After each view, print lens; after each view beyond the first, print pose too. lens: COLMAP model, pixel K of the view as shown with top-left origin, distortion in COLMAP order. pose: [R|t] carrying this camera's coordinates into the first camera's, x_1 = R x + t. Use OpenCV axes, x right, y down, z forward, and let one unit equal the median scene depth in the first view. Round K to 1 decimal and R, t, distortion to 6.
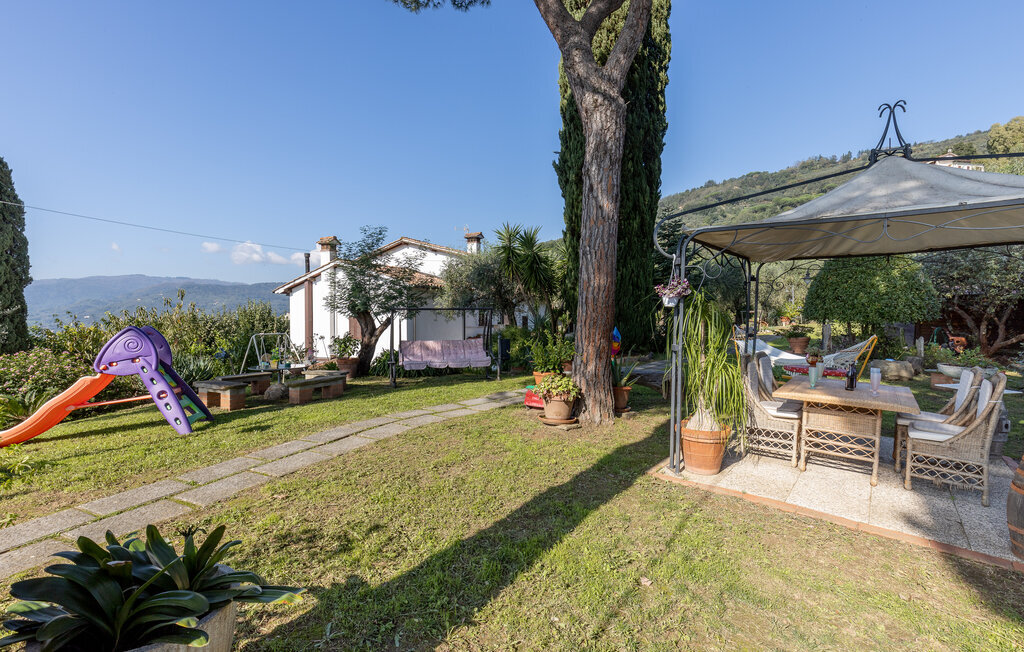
lens RADIAL K [[475.3, 0, 512.0], [0, 475.3, 326.0], [0, 0, 1]] dist [0.000264, -0.000521]
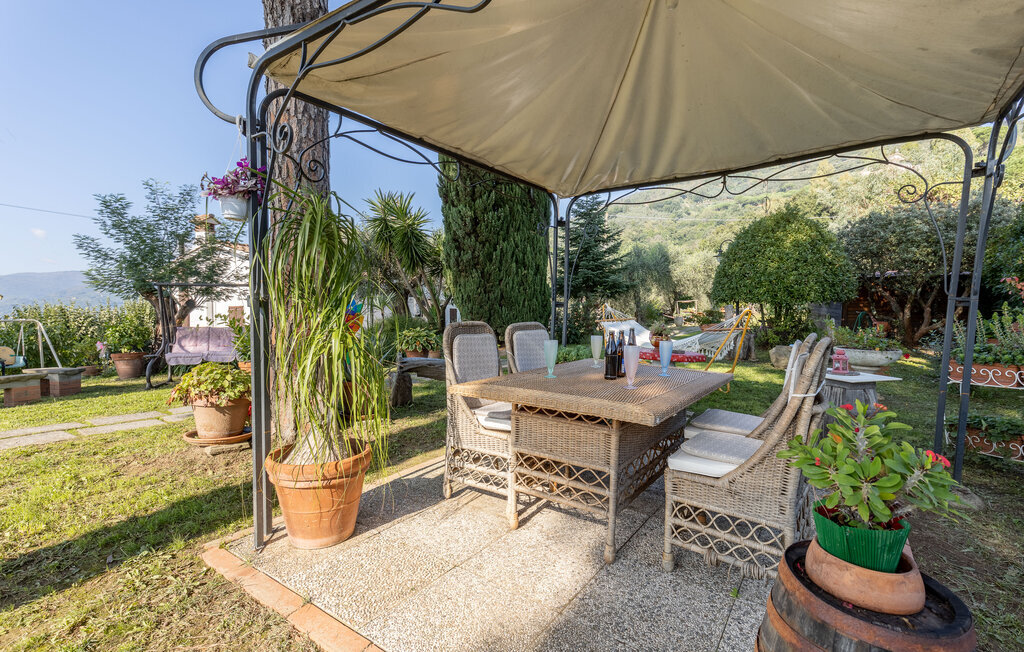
lens RADIAL K [[491.4, 0, 512.0], [0, 491.4, 326.0], [0, 0, 1]] dist [0.001783, -0.000153]
pose [[0.996910, -0.006323, 0.078303, 0.444075], [0.005975, 0.999971, 0.004685, 0.055012], [-0.078330, -0.004202, 0.996919, 0.344253]]
